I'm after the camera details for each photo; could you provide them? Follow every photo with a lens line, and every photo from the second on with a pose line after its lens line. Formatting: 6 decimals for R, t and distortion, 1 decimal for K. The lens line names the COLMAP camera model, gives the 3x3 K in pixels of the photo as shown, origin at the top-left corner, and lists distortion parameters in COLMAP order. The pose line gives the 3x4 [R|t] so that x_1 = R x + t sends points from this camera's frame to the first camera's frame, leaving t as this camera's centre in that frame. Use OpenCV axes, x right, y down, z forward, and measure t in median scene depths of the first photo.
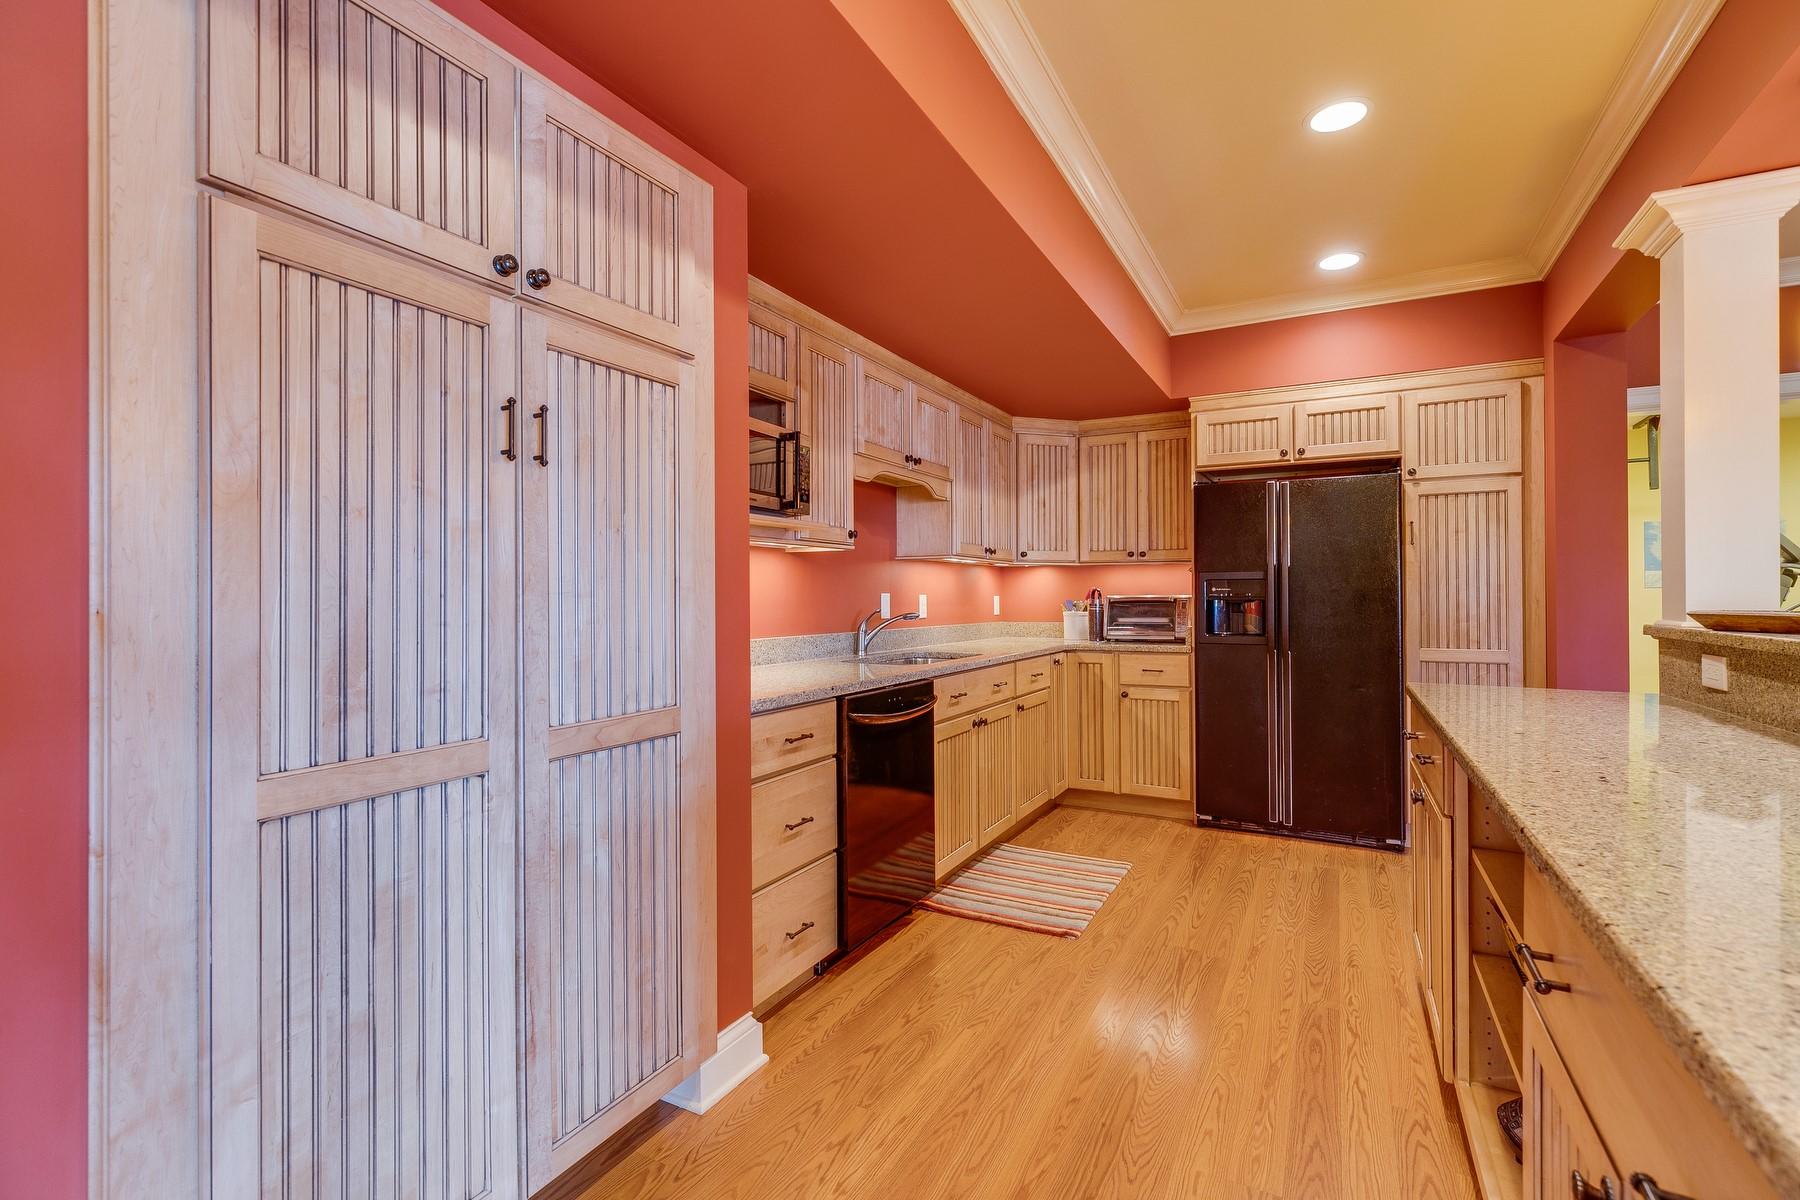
lens RADIAL K [[808.0, 0, 900.5], [0, 808.0, 599.9], [0, 0, 1]] dist [-0.002289, -0.000422]
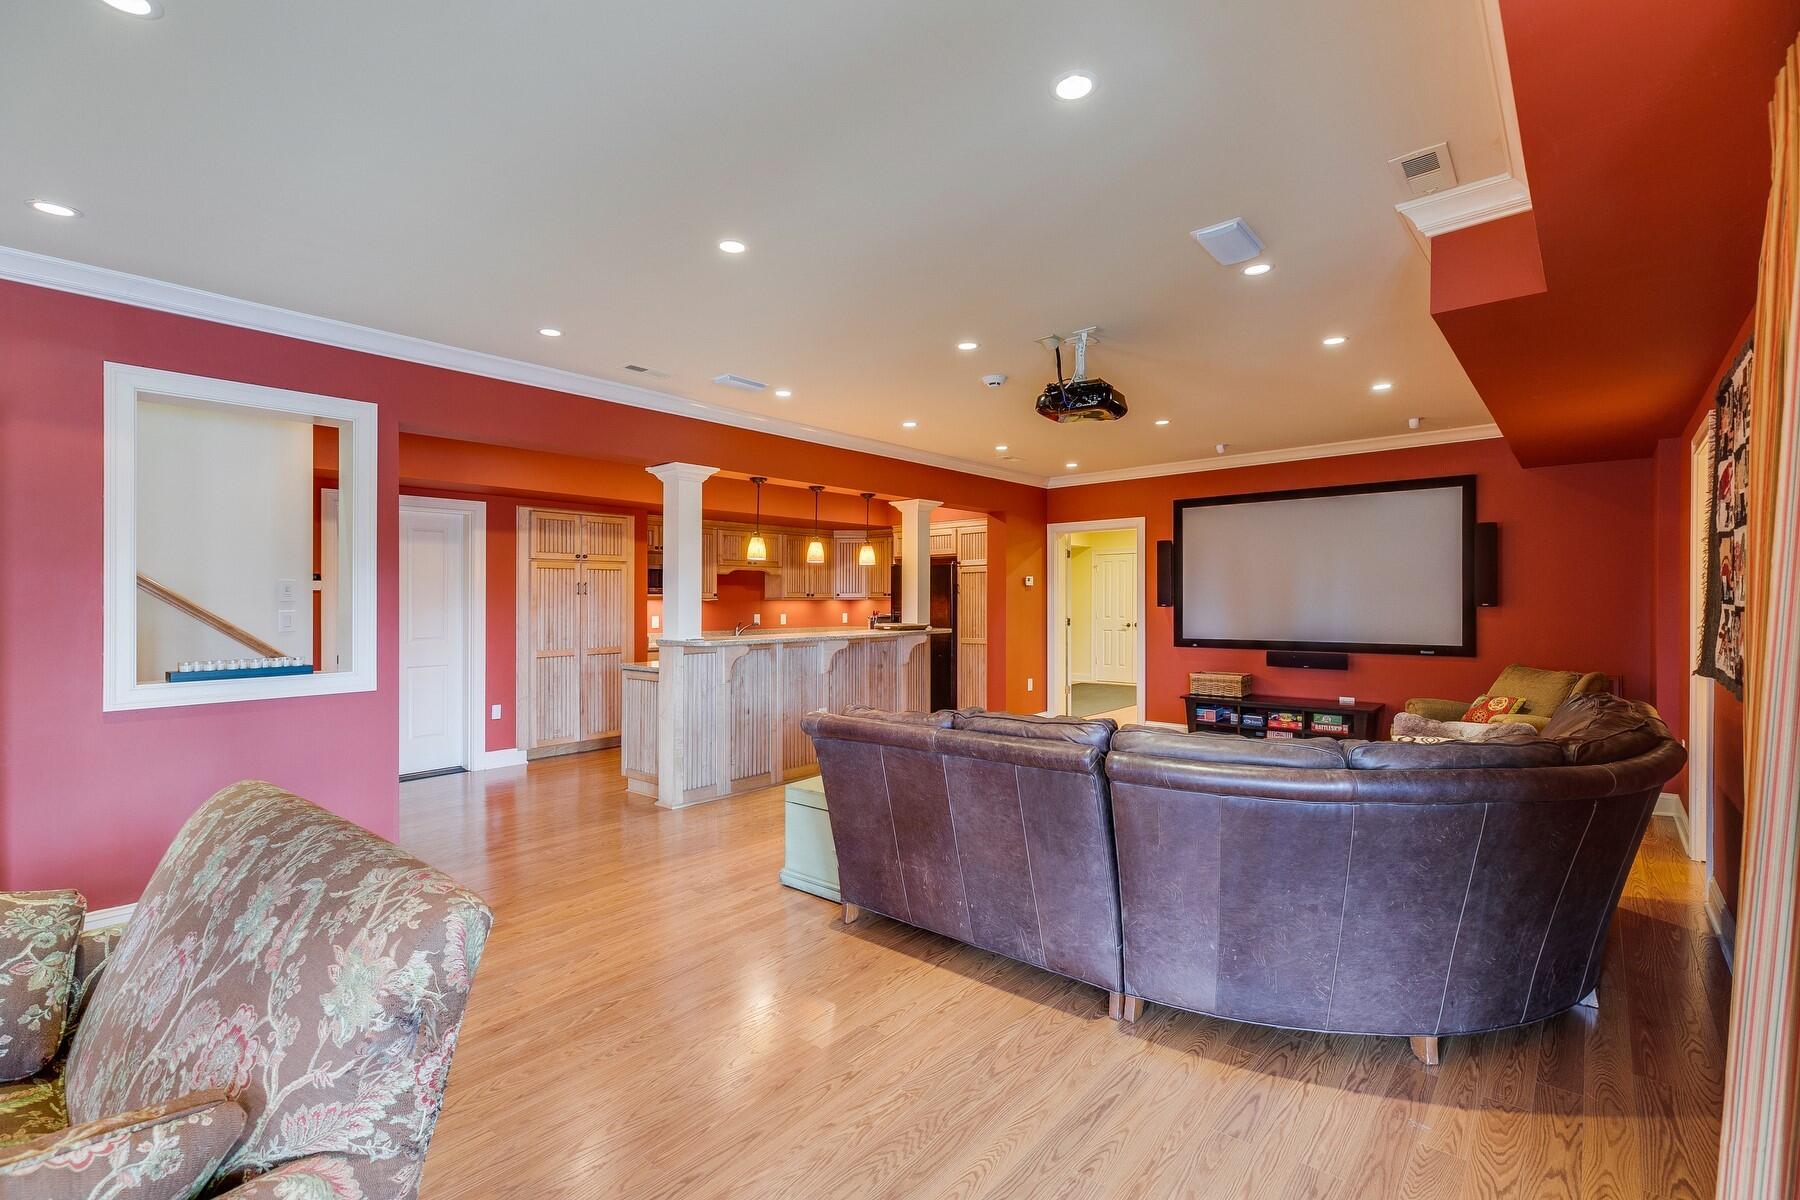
lens RADIAL K [[808.0, 0, 900.4], [0, 808.0, 588.1], [0, 0, 1]] dist [-0.002289, -0.000422]
pose [[0.977710, -0.007733, -0.209819, 1.204899], [0.003414, 0.999775, -0.020938, -0.046598], [0.209933, 0.019755, 0.977516, -1.667126]]
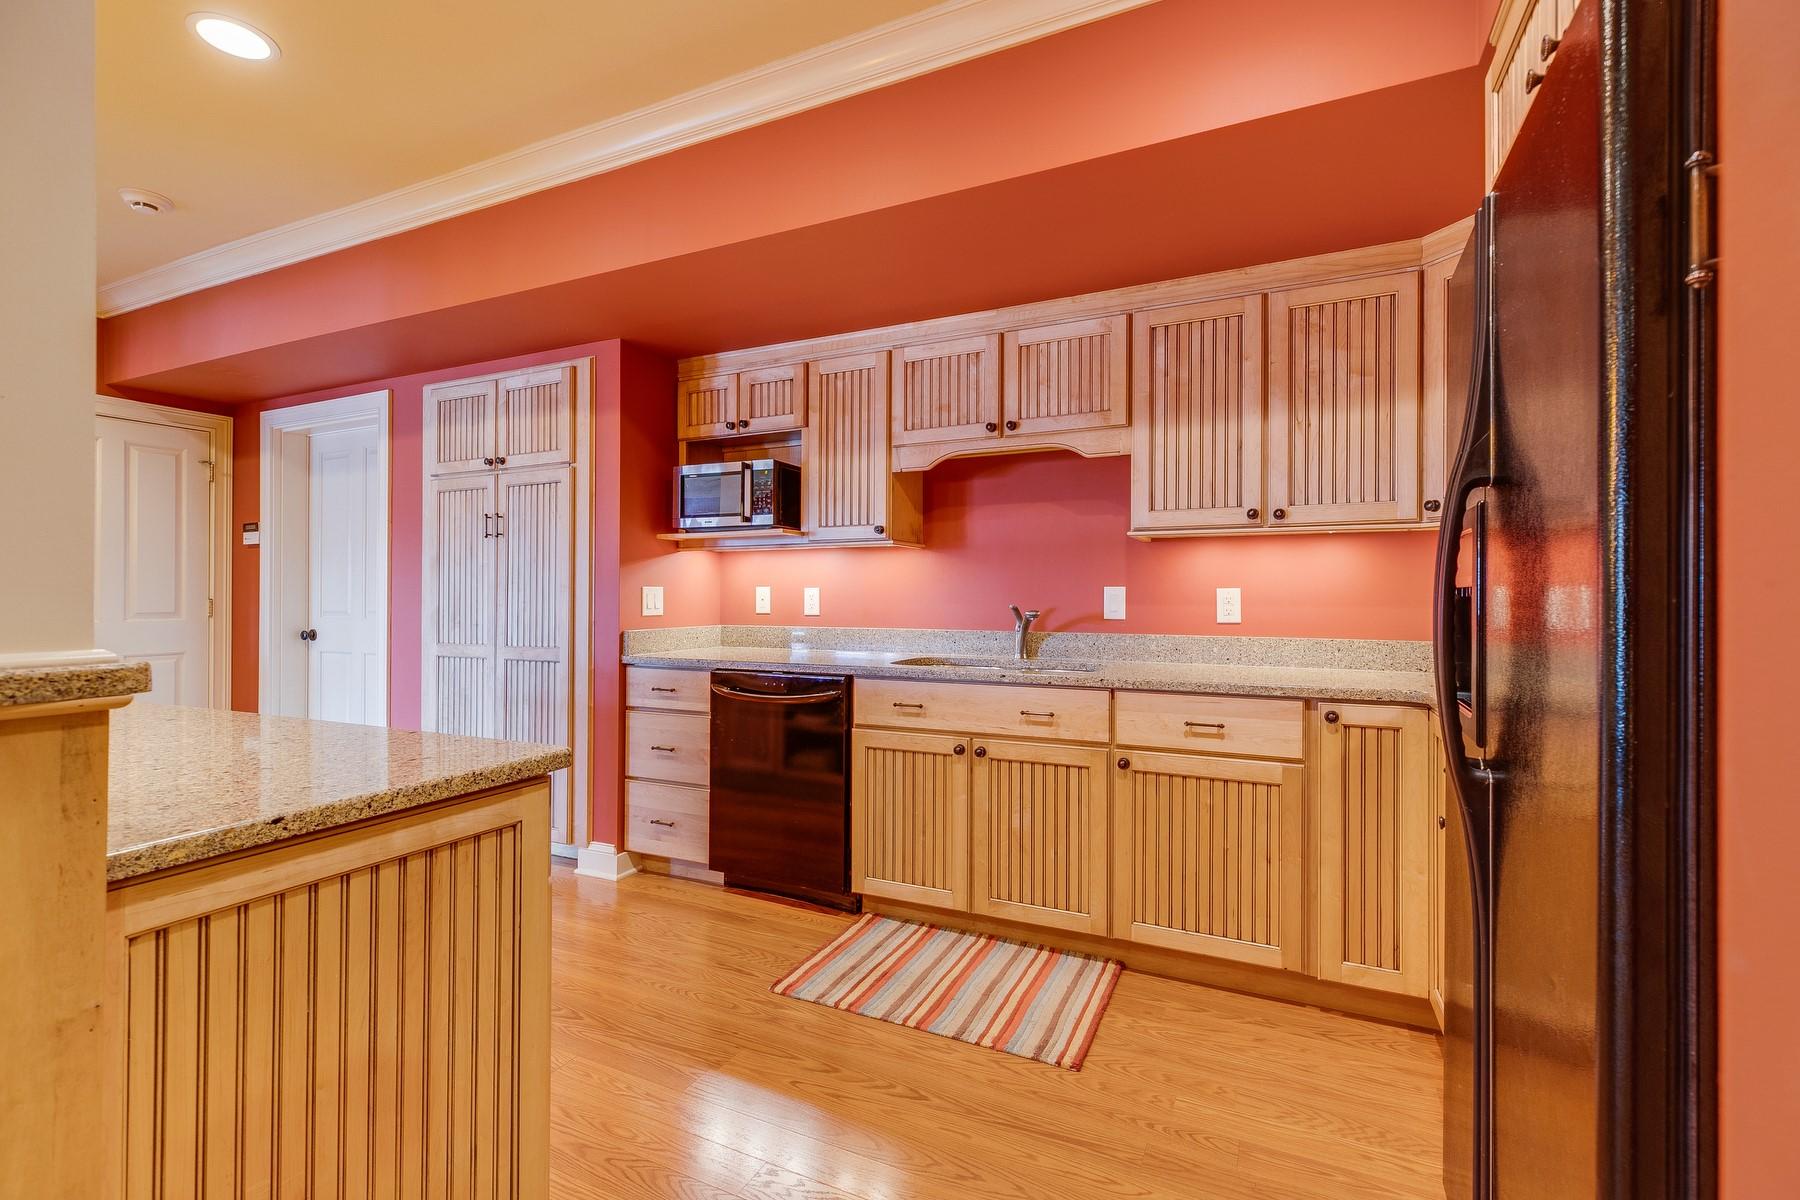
lens RADIAL K [[808.0, 0, 903.8], [0, 808.0, 597.2], [0, 0, 1]] dist [-0.002289, -0.000422]
pose [[0.053159, 0.001271, -0.998585, 1.002784], [-0.006939, 0.999976, 0.000903, 0.002182], [0.998562, 0.006881, 0.053167, 1.017728]]
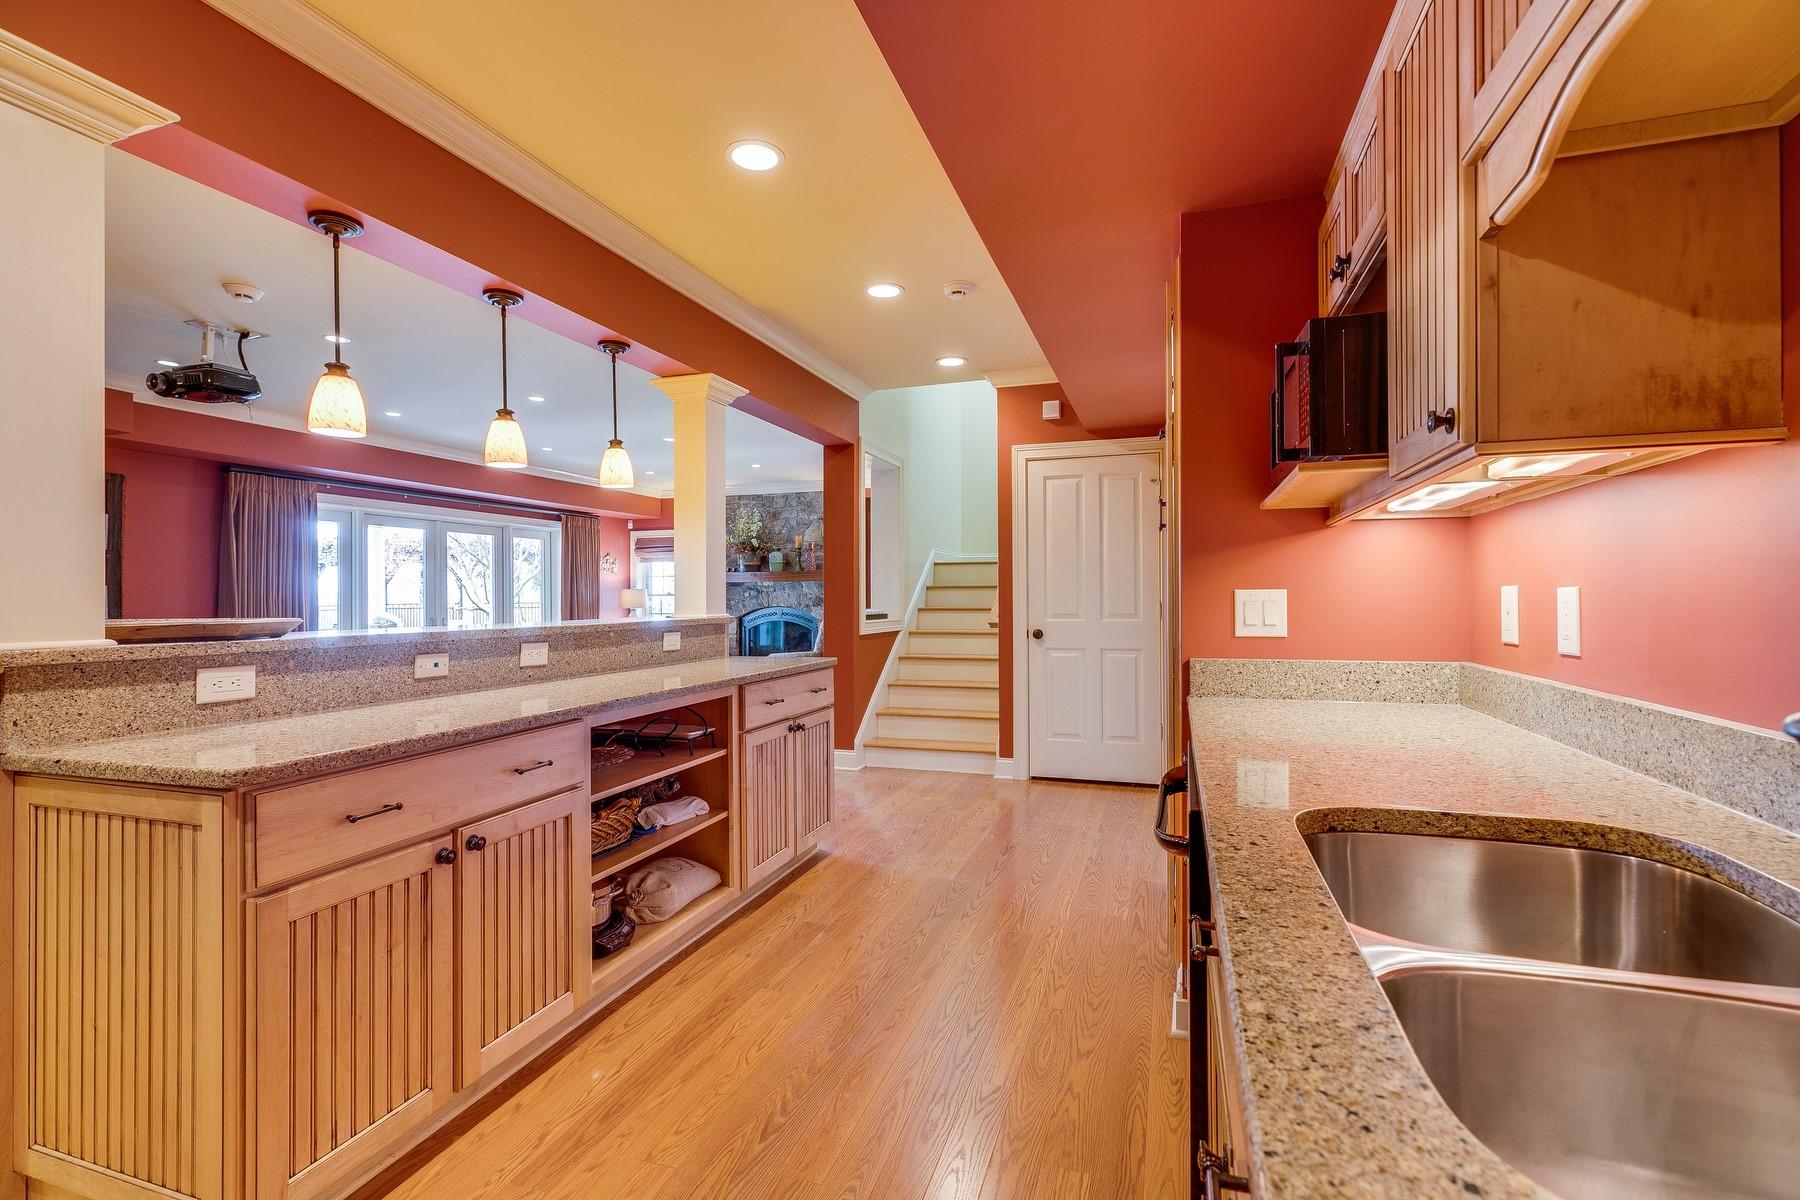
lens RADIAL K [[808.0, 0, 904.1], [0, 808.0, 597.9], [0, 0, 1]] dist [-0.002289, -0.000422]
pose [[-0.983599, 0.006223, -0.180264, 0.248890], [0.004990, 0.999961, 0.007294, -0.009176], [0.180302, 0.006274, -0.983591, 1.367604]]
